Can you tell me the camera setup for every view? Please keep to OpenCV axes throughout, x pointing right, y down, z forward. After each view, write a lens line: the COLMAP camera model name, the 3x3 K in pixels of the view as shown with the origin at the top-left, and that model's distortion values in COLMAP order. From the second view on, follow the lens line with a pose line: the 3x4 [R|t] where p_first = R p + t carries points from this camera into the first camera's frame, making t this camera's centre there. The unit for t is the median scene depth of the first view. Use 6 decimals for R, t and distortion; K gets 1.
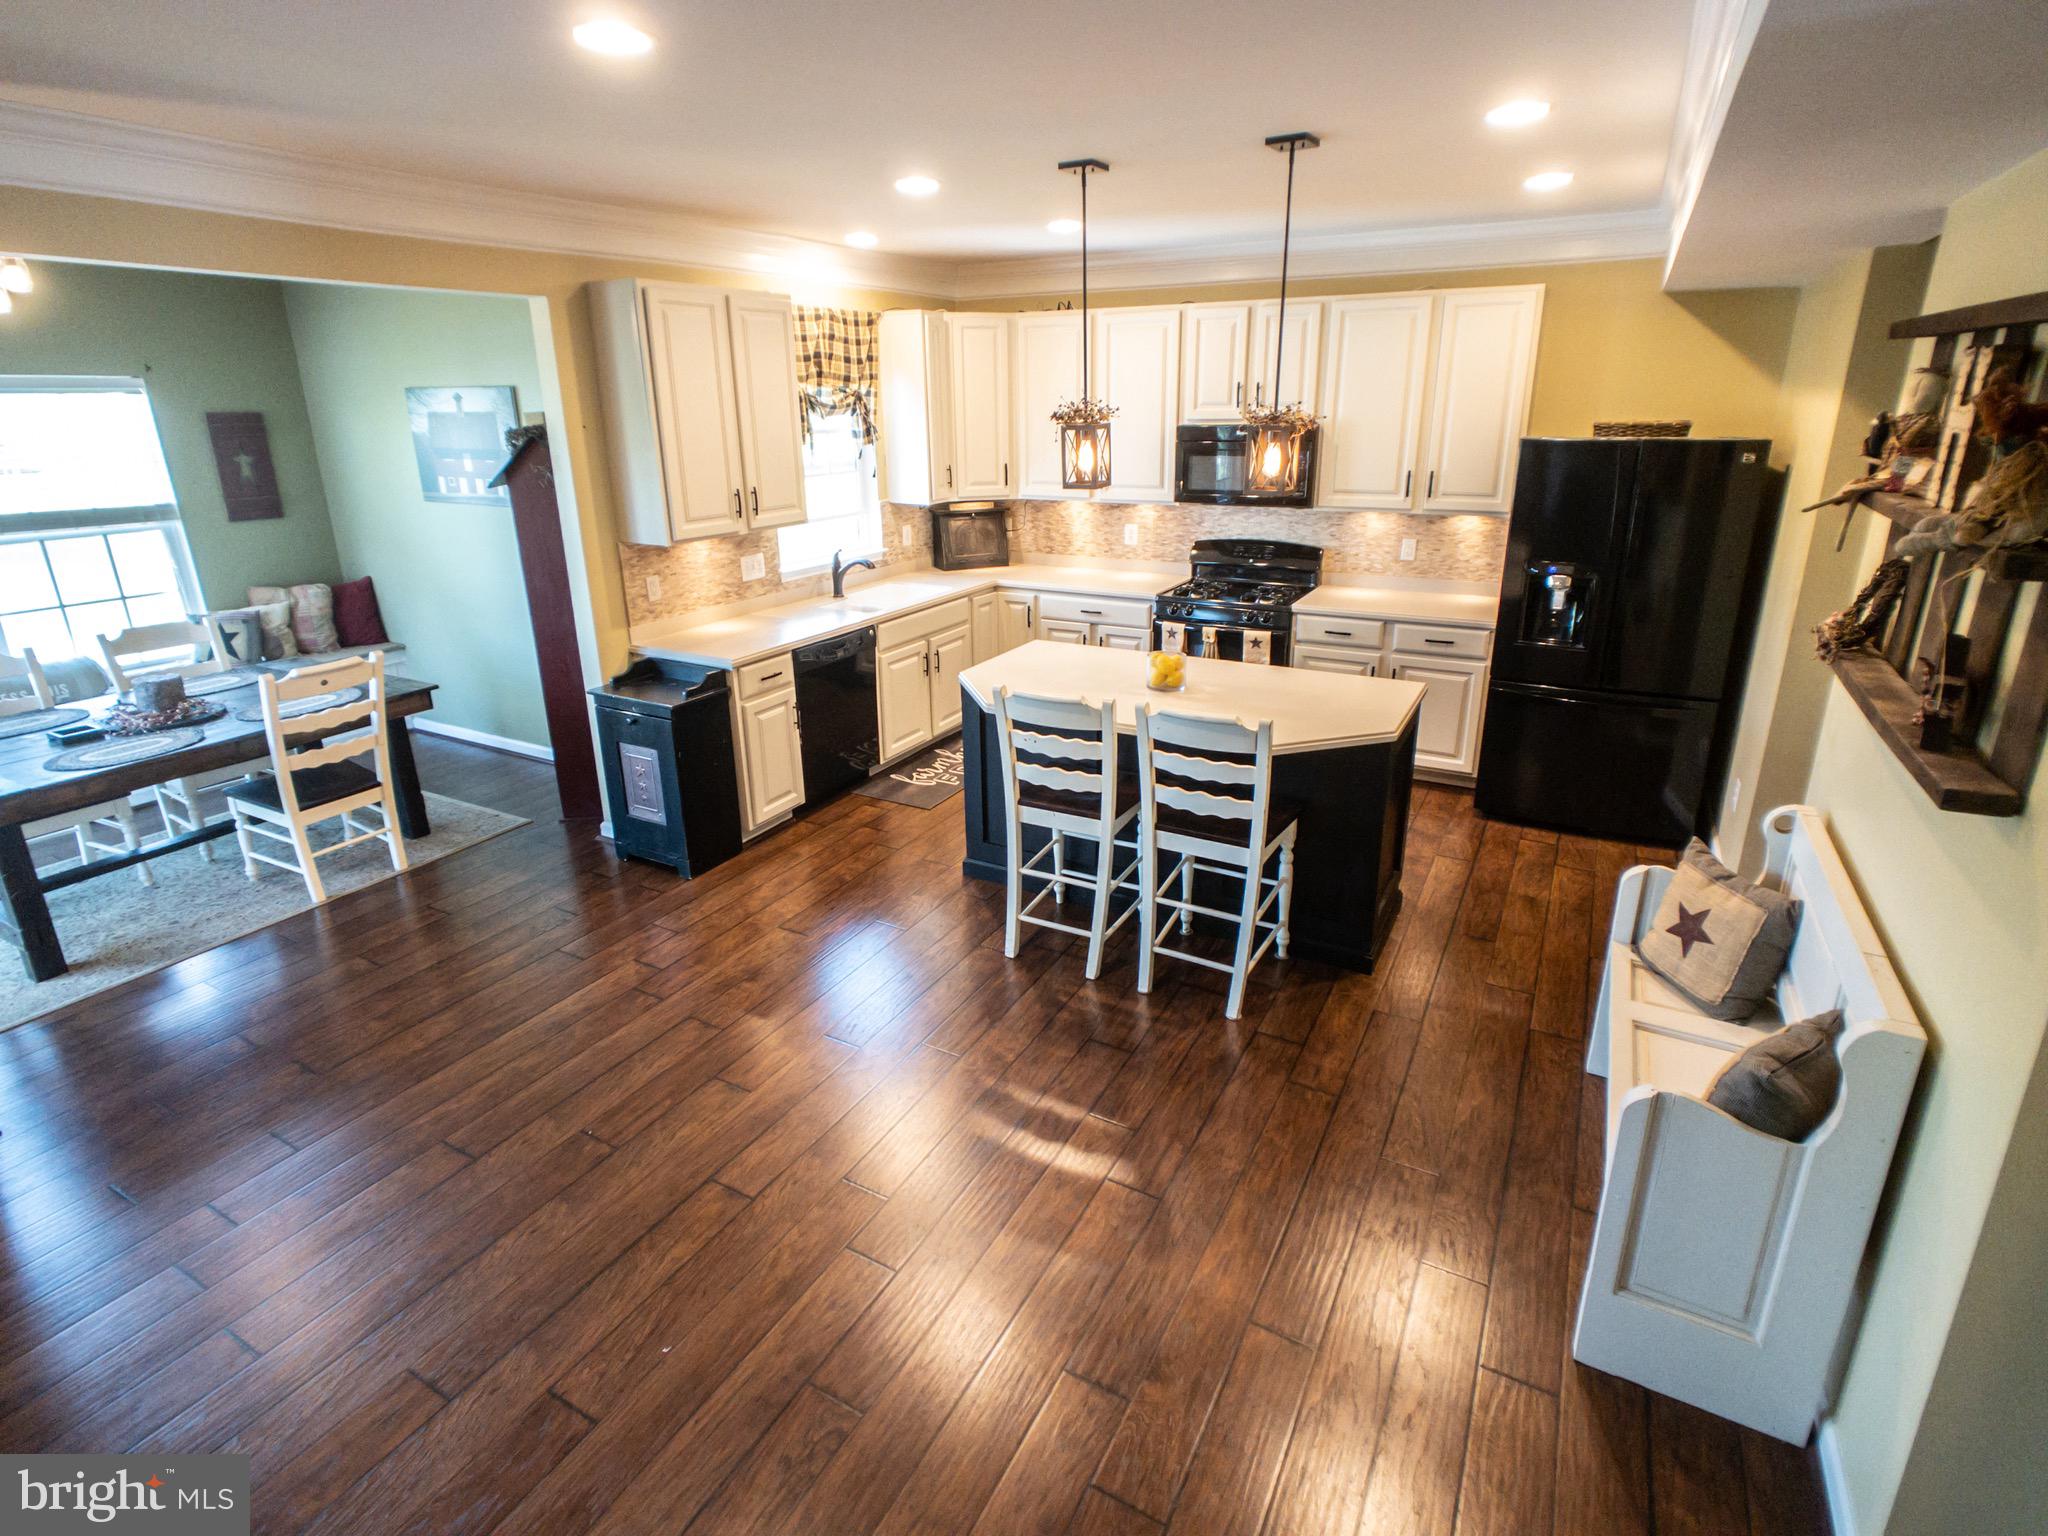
lens RADIAL K [[1024.1, 0, 1031.0], [0, 1024.1, 751.2], [0, 0, 1]] dist [0.009571, -0.001684]
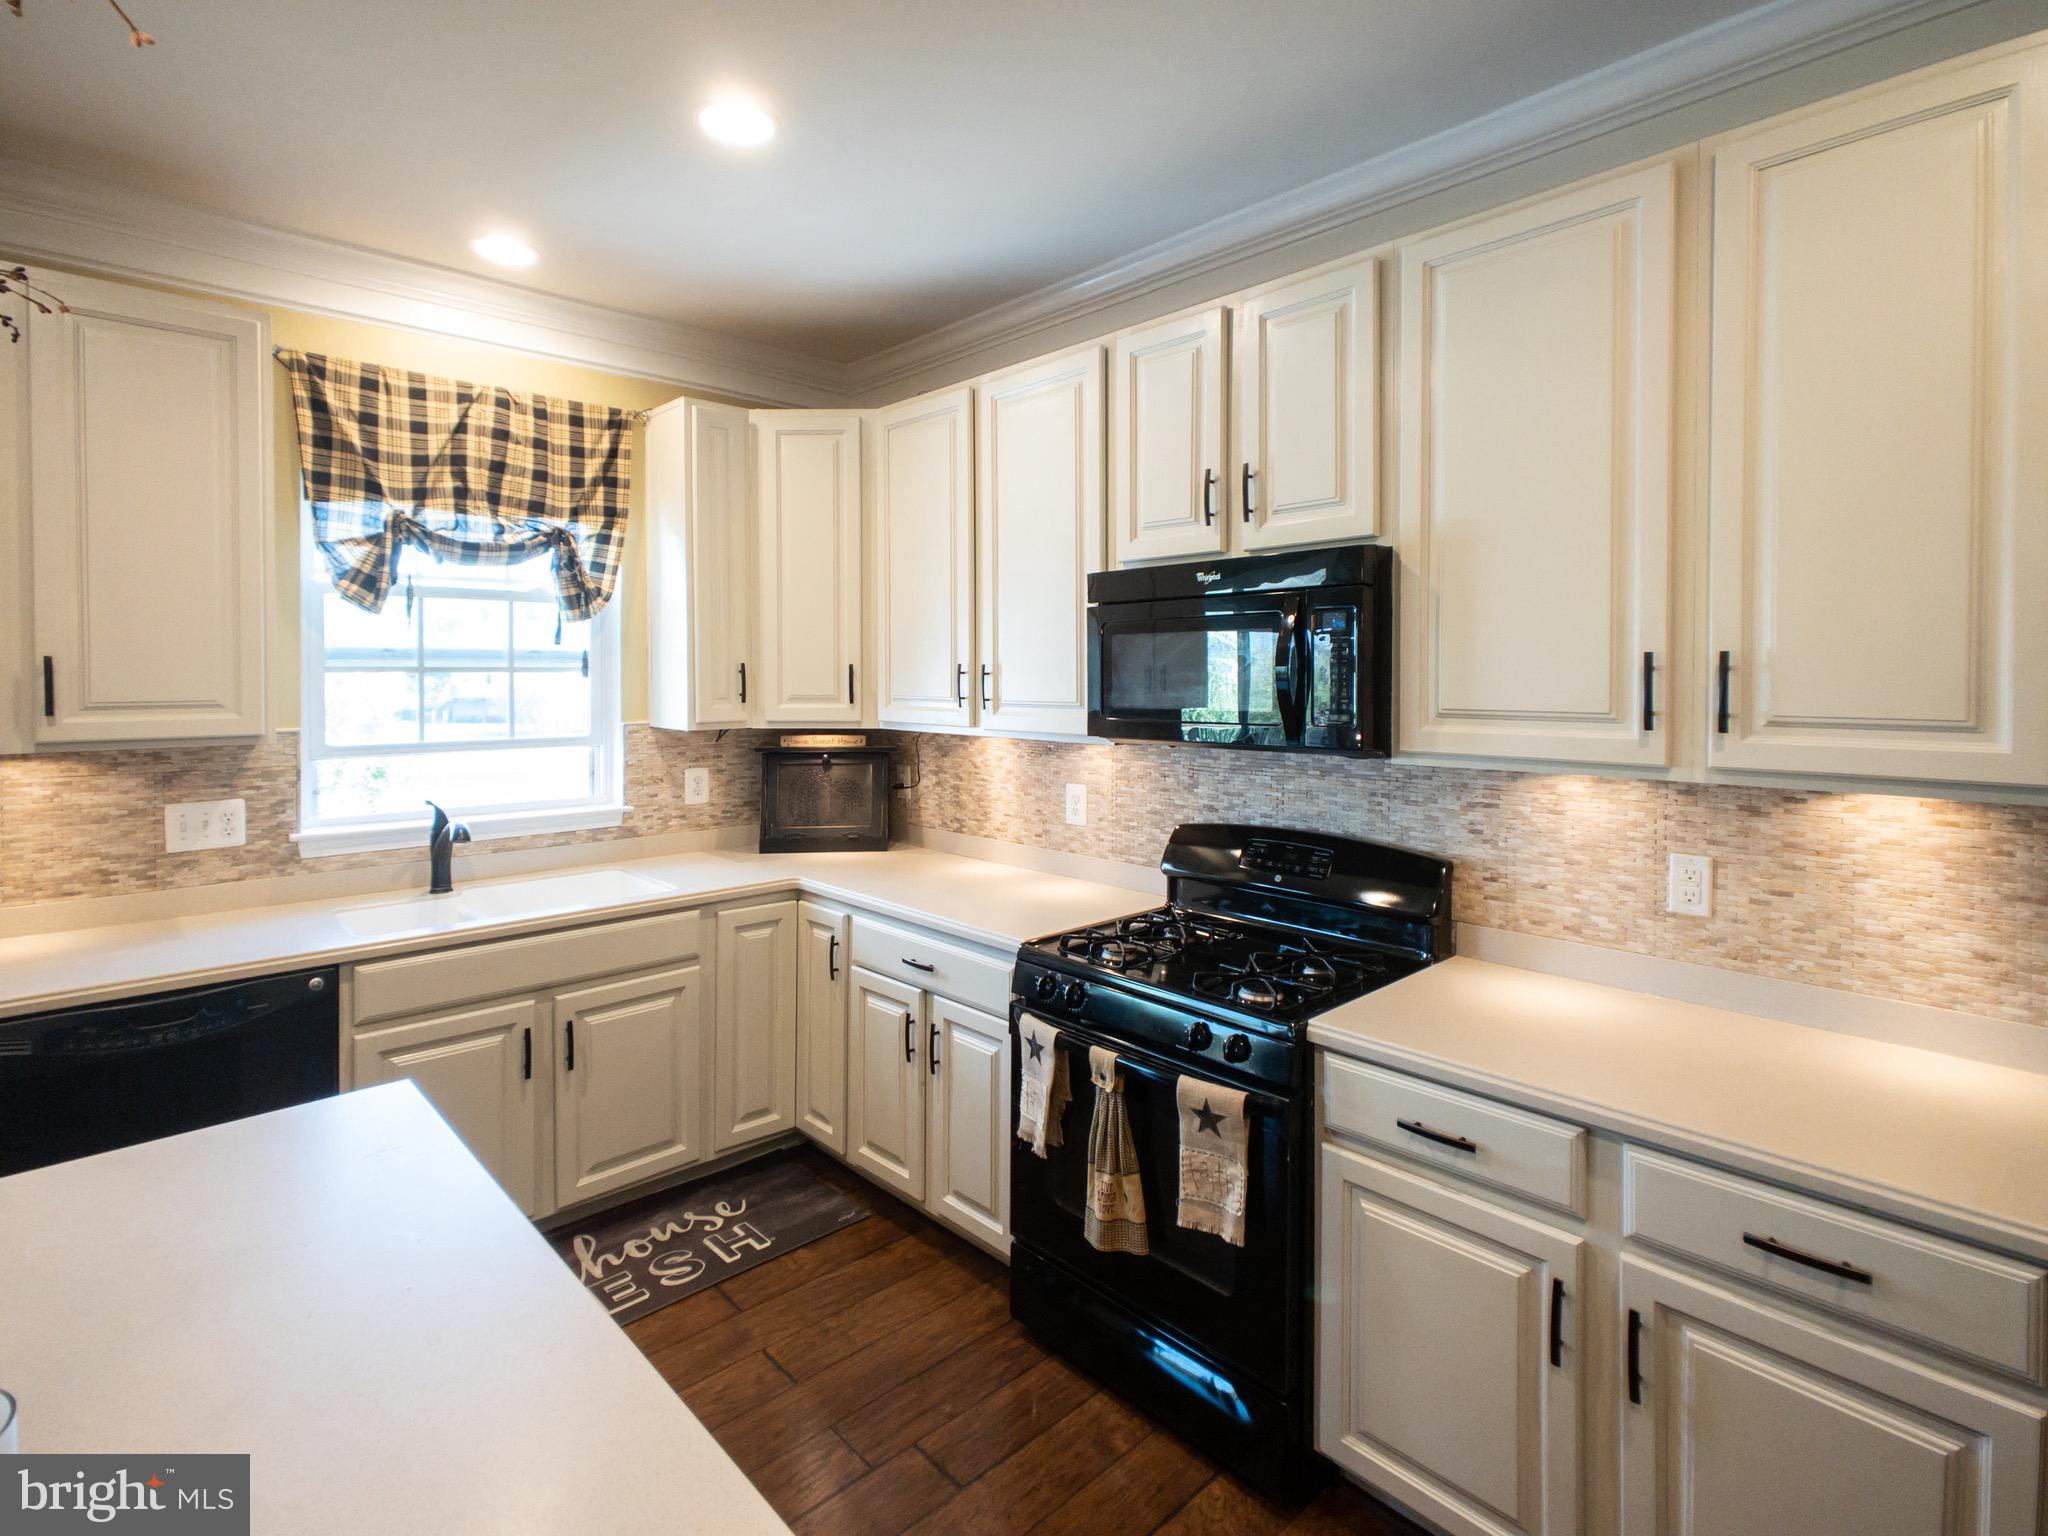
lens RADIAL K [[1024.1, 0, 1039.9], [0, 1024.1, 704.4], [0, 0, 1]] dist [0.009571, -0.001684]
pose [[0.954673, 0.022802, -0.296782, 0.254219], [-0.110530, 0.952928, -0.282333, -0.129048], [0.276374, 0.302339, 0.912255, 0.588230]]
